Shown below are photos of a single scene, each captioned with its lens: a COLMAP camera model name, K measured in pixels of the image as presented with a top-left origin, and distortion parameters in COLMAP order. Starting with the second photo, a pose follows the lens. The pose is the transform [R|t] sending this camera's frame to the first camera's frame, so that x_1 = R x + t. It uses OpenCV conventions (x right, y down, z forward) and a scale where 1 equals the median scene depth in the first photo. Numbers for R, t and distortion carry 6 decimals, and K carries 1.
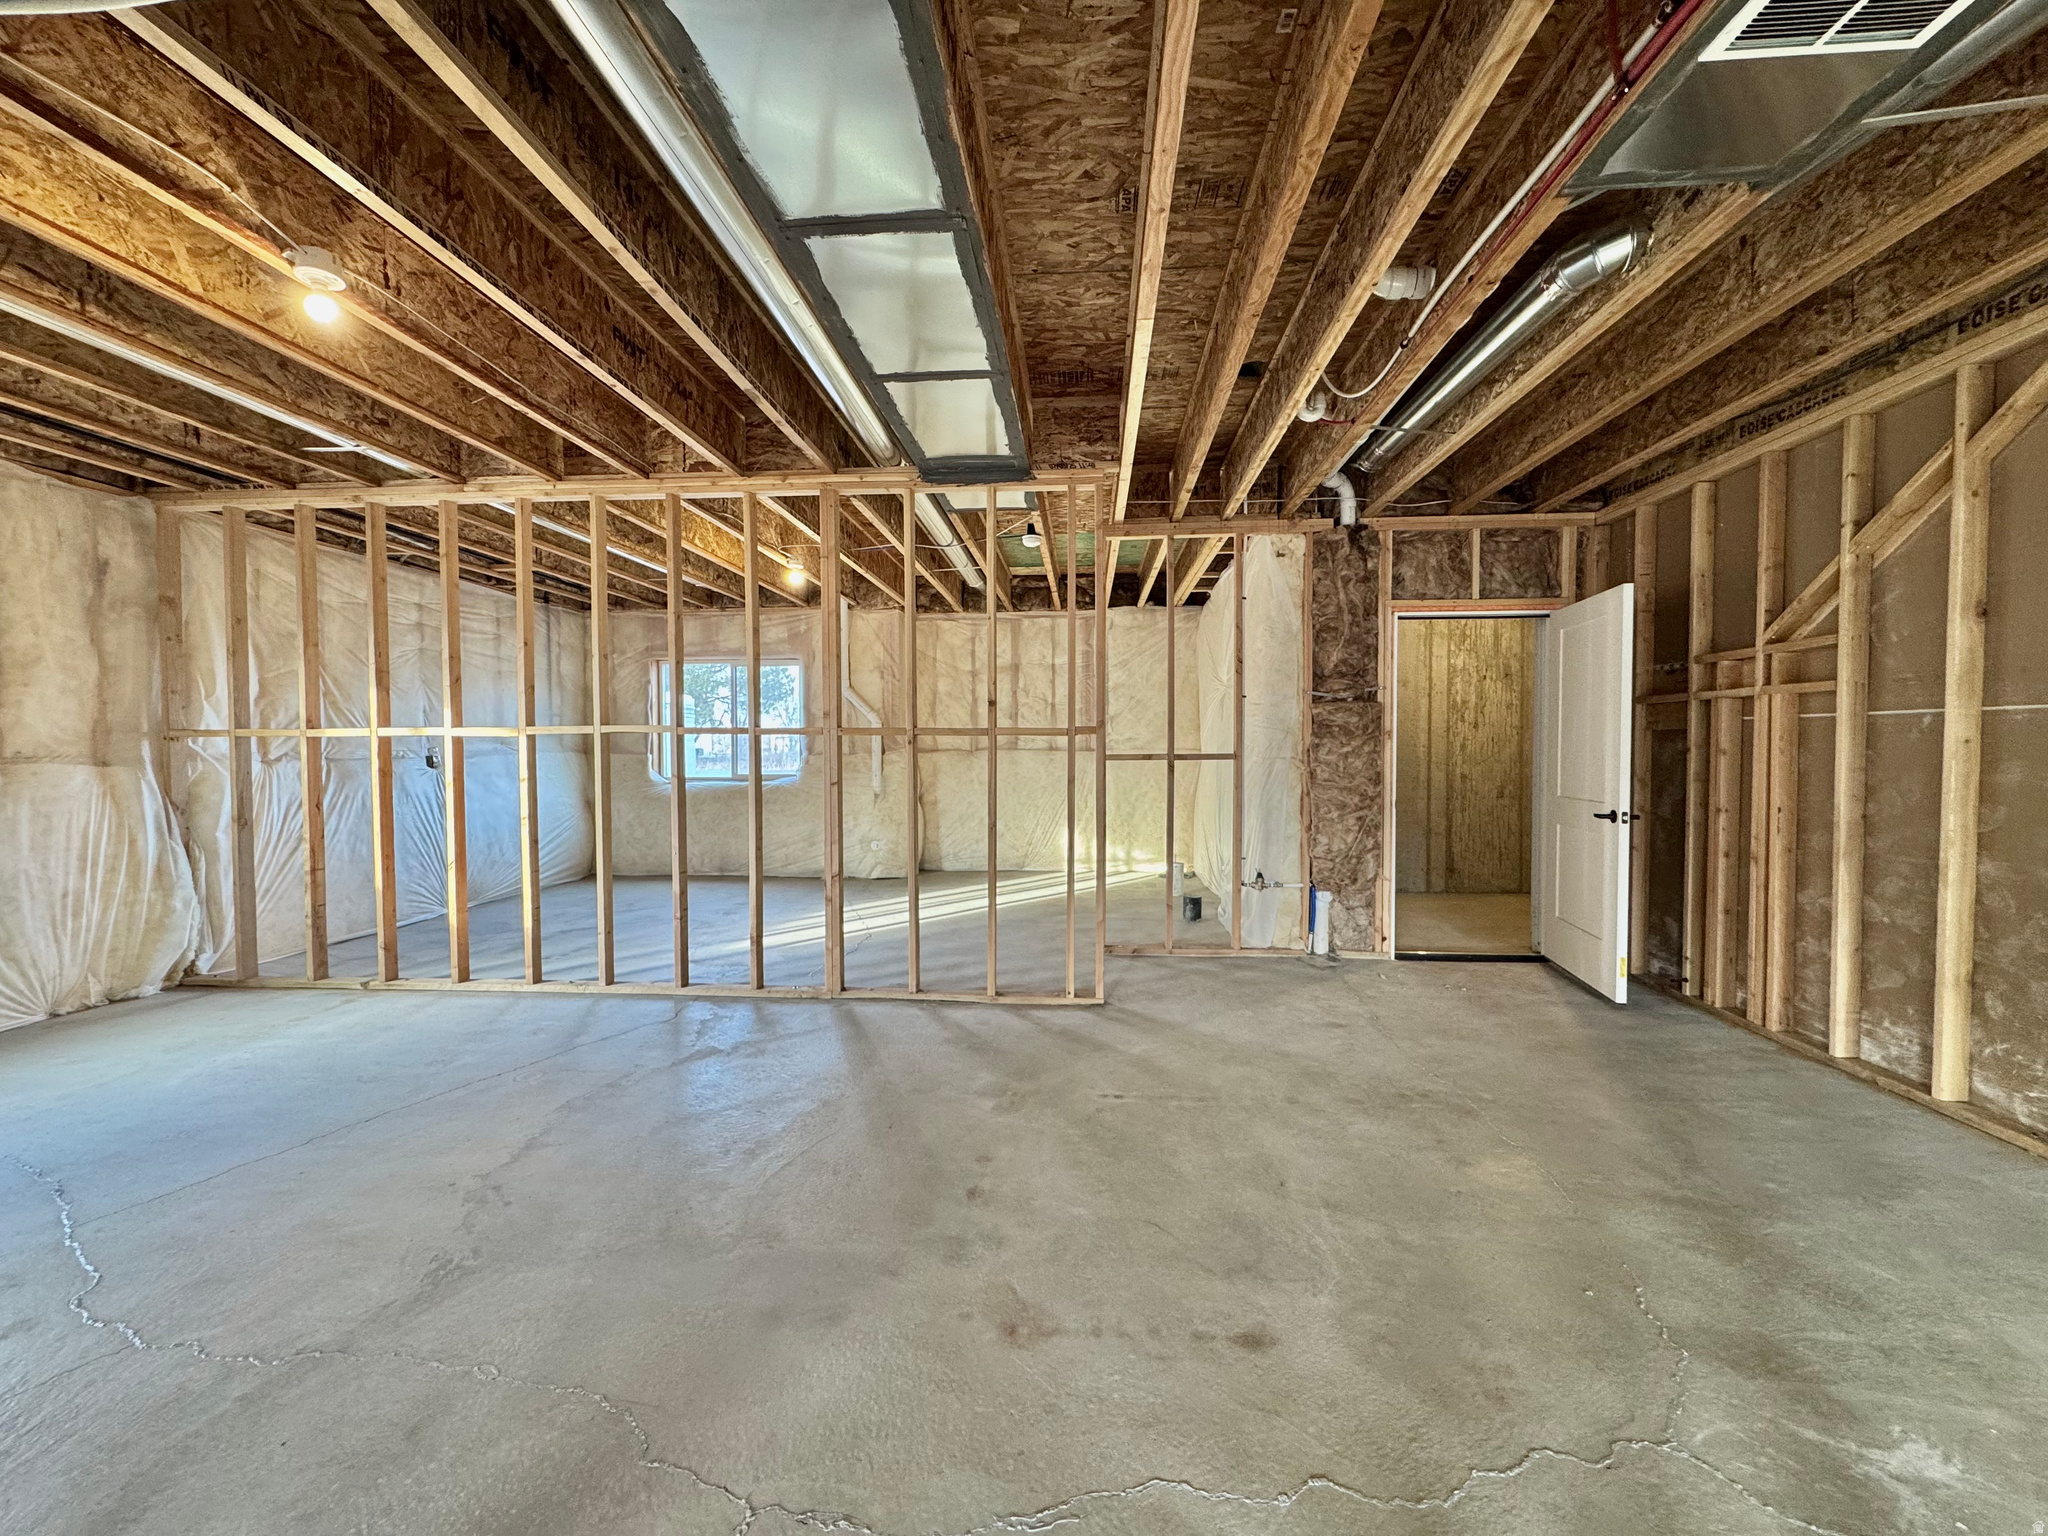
lens RADIAL K [[812.7, 0, 1019.7], [0, 812.7, 767.0], [0, 0, 1]] dist [-0.000973, -0.000140]
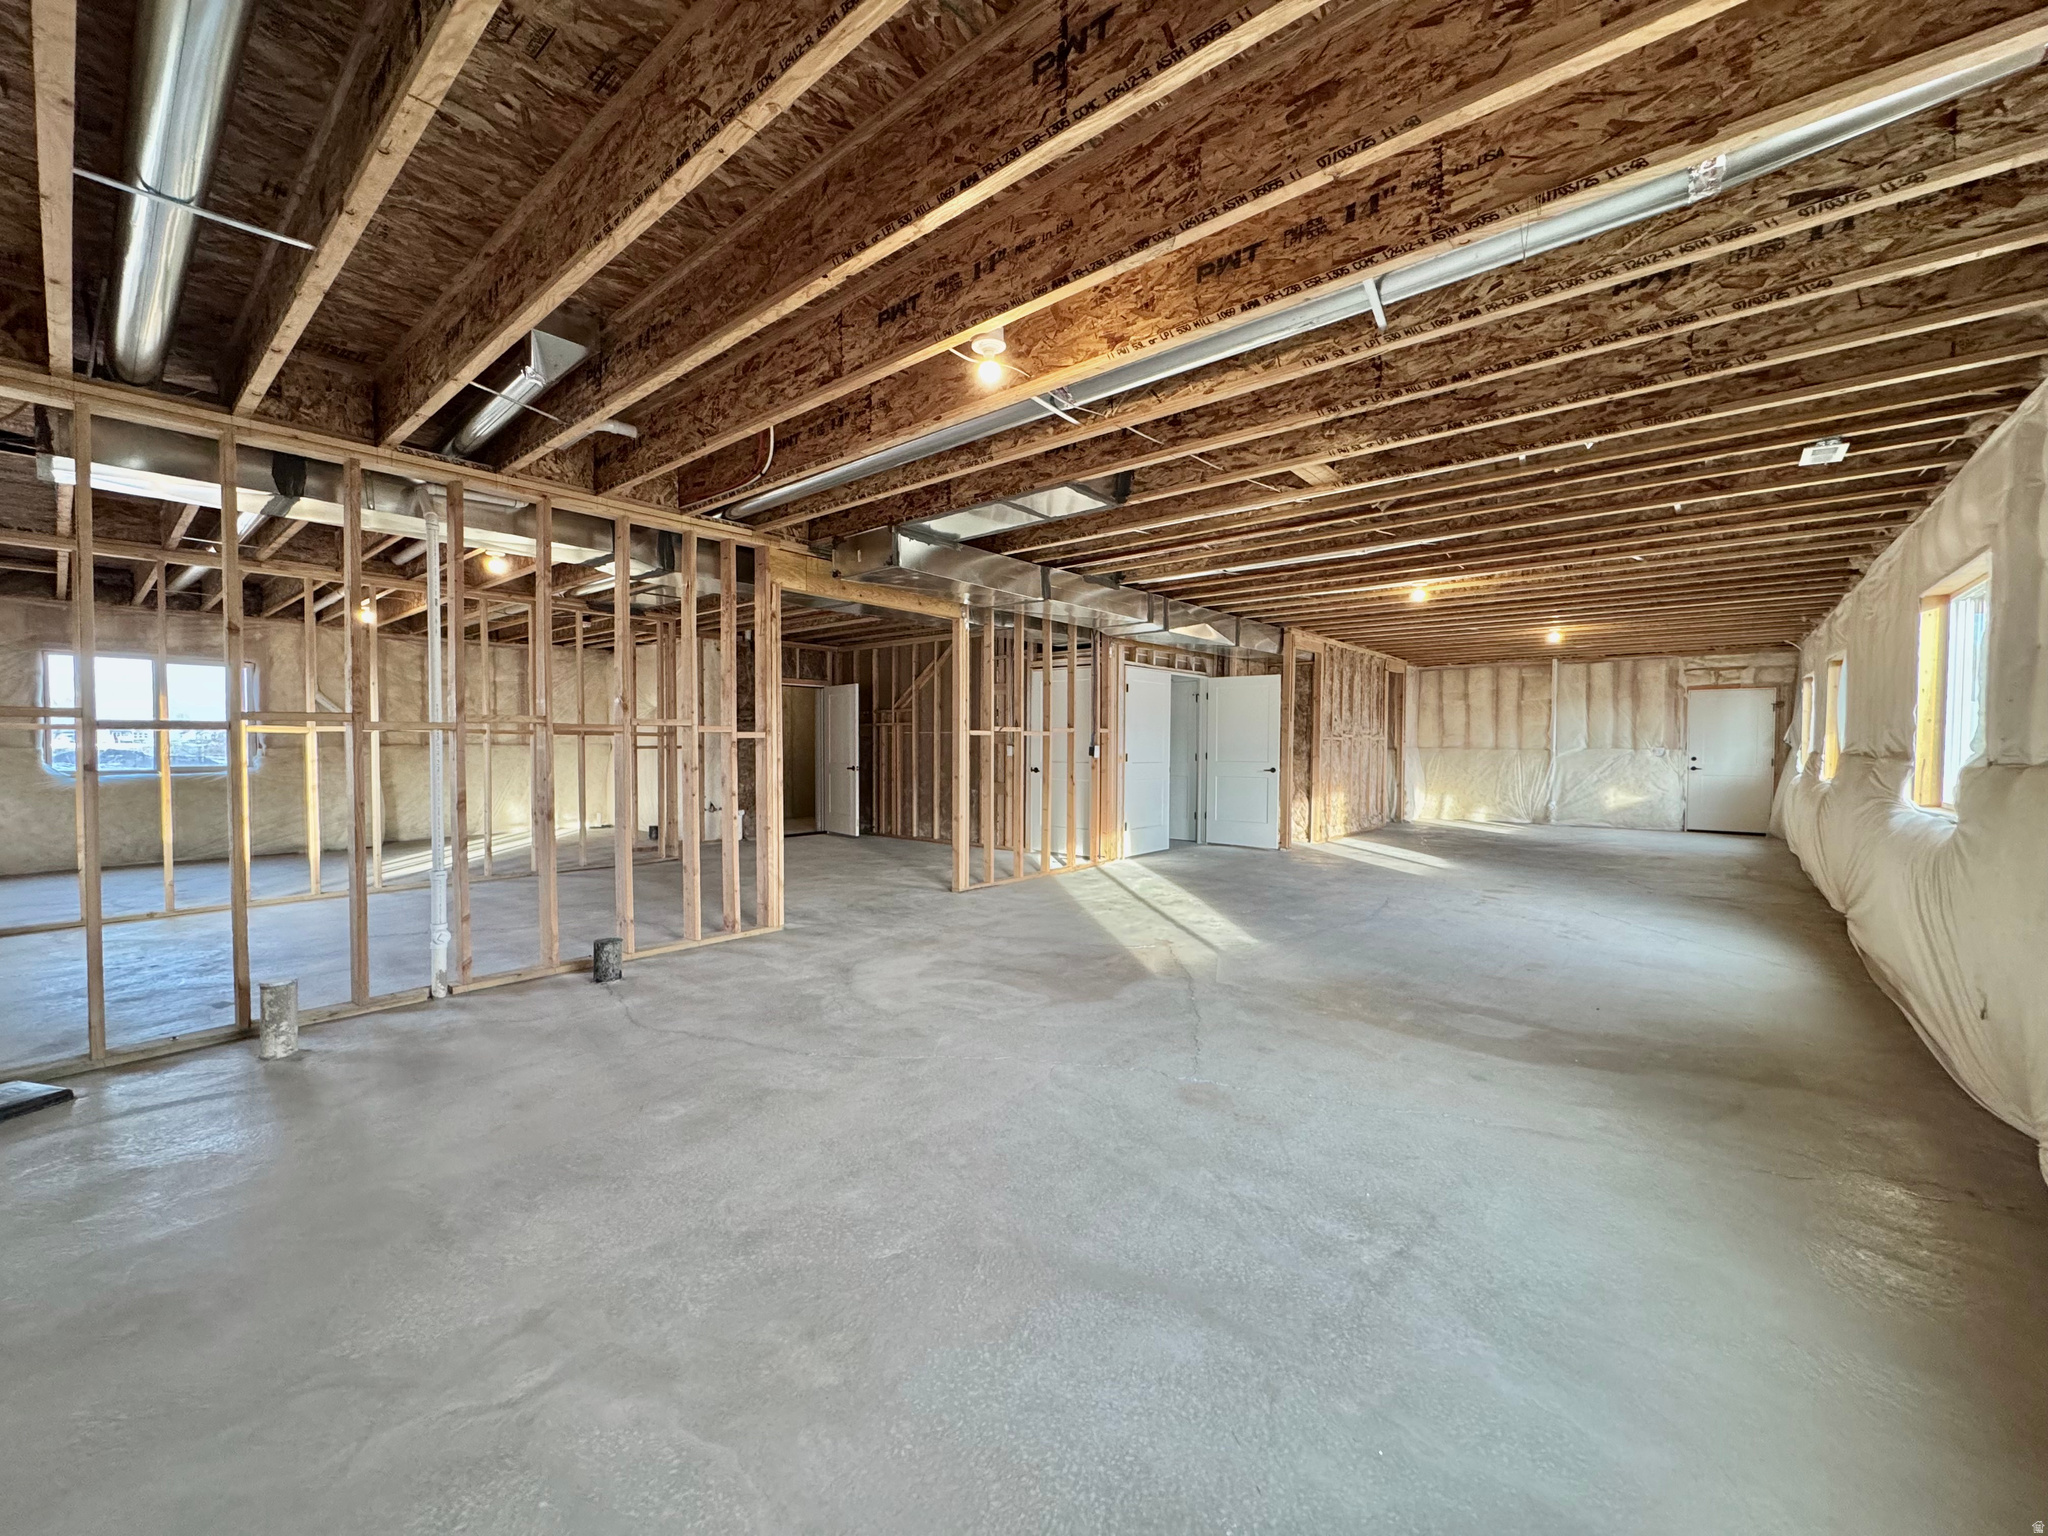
lens RADIAL K [[812.7, 0, 1023.8], [0, 812.7, 765.2], [0, 0, 1]] dist [-0.000973, -0.000140]
pose [[0.580182, -0.011335, 0.814408, -1.200428], [0.017594, 0.999844, 0.001381, 0.058924], [-0.814297, 0.013528, 0.580291, -1.084010]]
